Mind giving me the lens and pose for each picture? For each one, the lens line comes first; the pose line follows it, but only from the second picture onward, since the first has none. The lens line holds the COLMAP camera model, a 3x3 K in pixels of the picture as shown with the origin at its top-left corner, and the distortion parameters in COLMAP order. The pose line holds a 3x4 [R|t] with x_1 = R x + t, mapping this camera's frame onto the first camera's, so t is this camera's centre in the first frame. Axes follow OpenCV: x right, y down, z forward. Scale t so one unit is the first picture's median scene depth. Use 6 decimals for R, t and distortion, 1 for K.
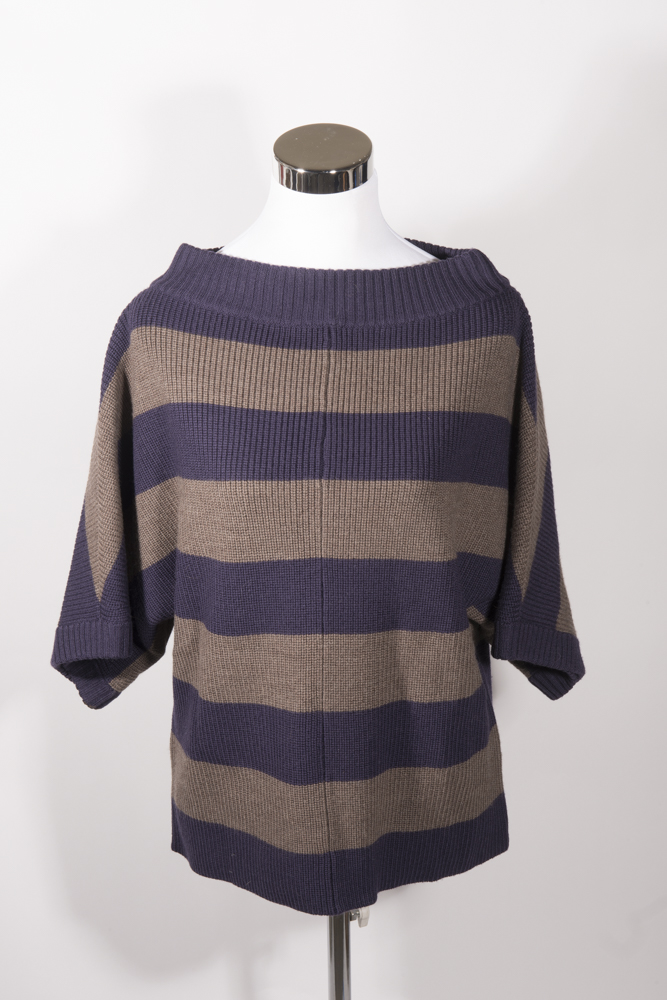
lens RADIAL K [[1763.3, 0, 336.3], [0, 1763.3, 501.7], [0, 0, 1]] dist [0.184722, 0.000000]
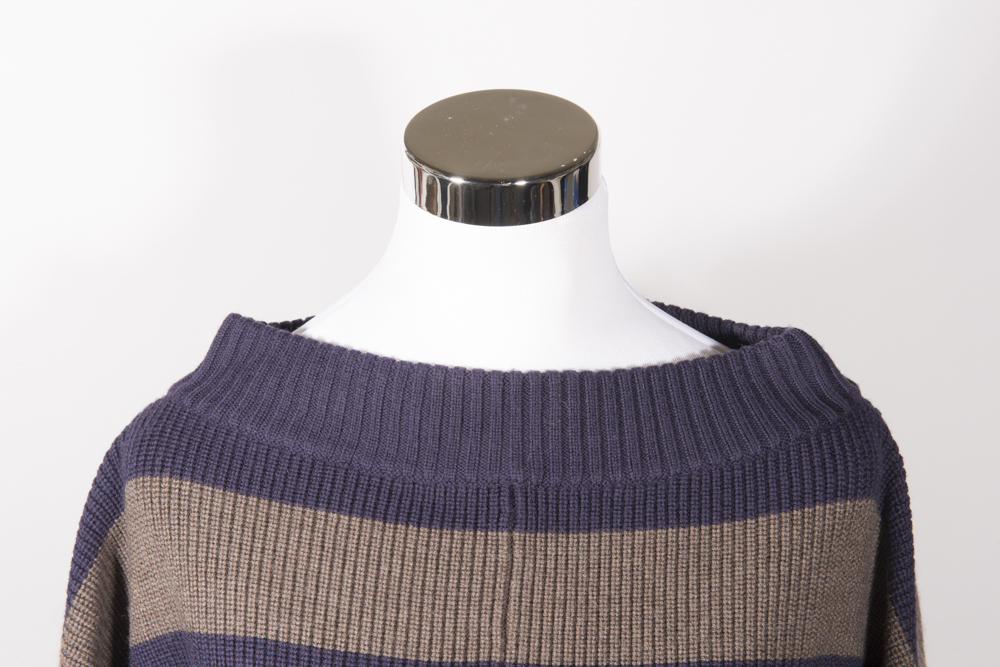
lens RADIAL K [[1886.2, 0, 499.6], [0, 1886.2, 332.3], [0, 0, 1]] dist [0.123466, 0.000000]
pose [[0.999968, 0.005291, -0.006038, -0.004448], [-0.005803, 0.996082, -0.088243, -0.094345], [0.005547, 0.088275, 0.996081, 0.460621]]
